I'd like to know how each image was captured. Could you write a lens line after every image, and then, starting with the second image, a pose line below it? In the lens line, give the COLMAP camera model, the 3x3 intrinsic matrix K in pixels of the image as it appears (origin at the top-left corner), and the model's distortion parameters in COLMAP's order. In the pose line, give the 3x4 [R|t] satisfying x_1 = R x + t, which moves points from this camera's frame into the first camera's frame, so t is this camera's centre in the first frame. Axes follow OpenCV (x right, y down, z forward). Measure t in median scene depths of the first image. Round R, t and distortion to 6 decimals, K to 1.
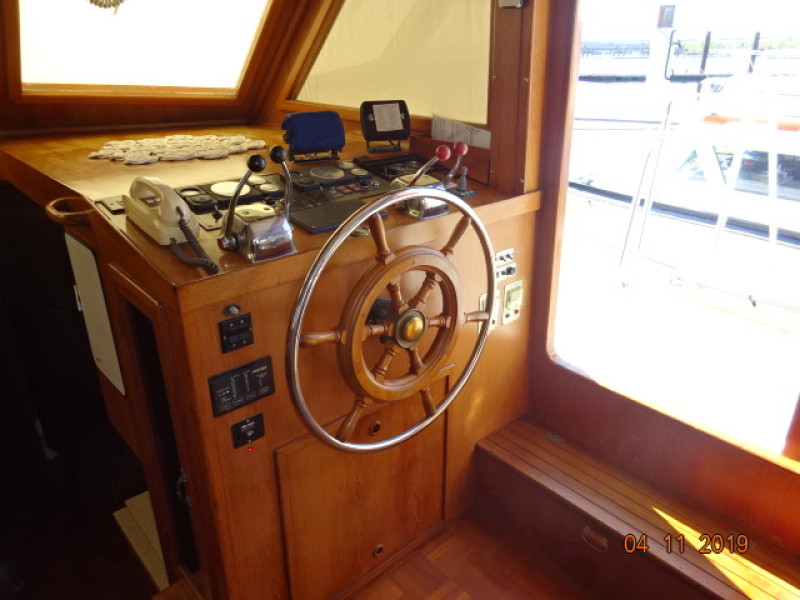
lens RADIAL K [[590.5, 0, 399.0], [0, 590.5, 298.2], [0, 0, 1]] dist [0.023896, -0.024820]
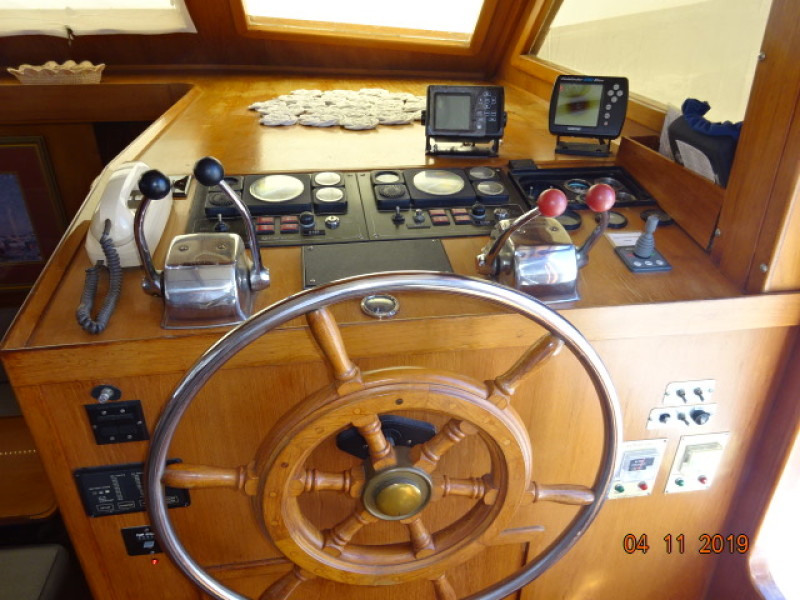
lens RADIAL K [[590.5, 0, 398.4], [0, 590.5, 303.1], [0, 0, 1]] dist [0.023896, -0.024820]
pose [[0.833513, 0.278649, -0.477087, 0.229323], [-0.228323, 0.960042, 0.161825, -0.209202], [0.503116, -0.025954, 0.863829, 0.467707]]
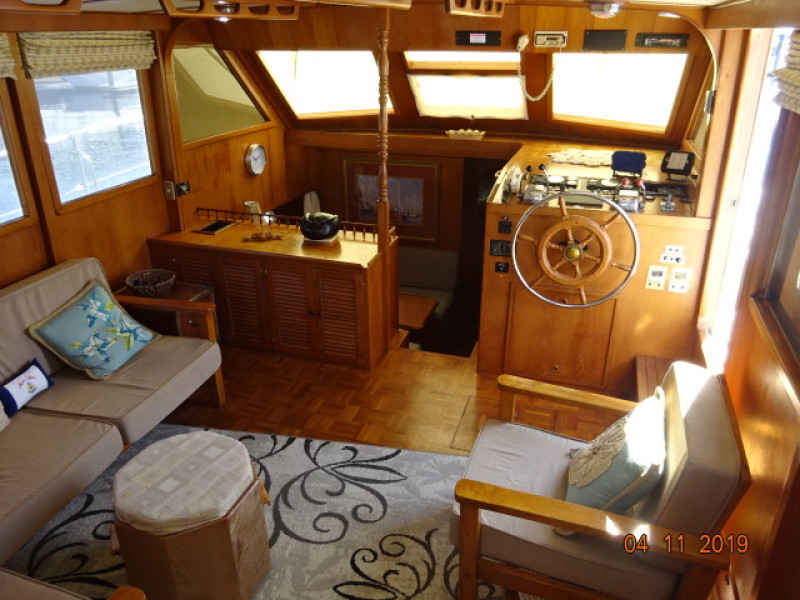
lens RADIAL K [[590.5, 0, 396.4], [0, 590.5, 303.4], [0, 0, 1]] dist [0.023896, -0.024820]
pose [[0.506060, 0.361609, -0.783034, 1.410043], [-0.340943, 0.917794, 0.203498, -0.002390], [0.792251, 0.163988, 0.587747, -0.766415]]
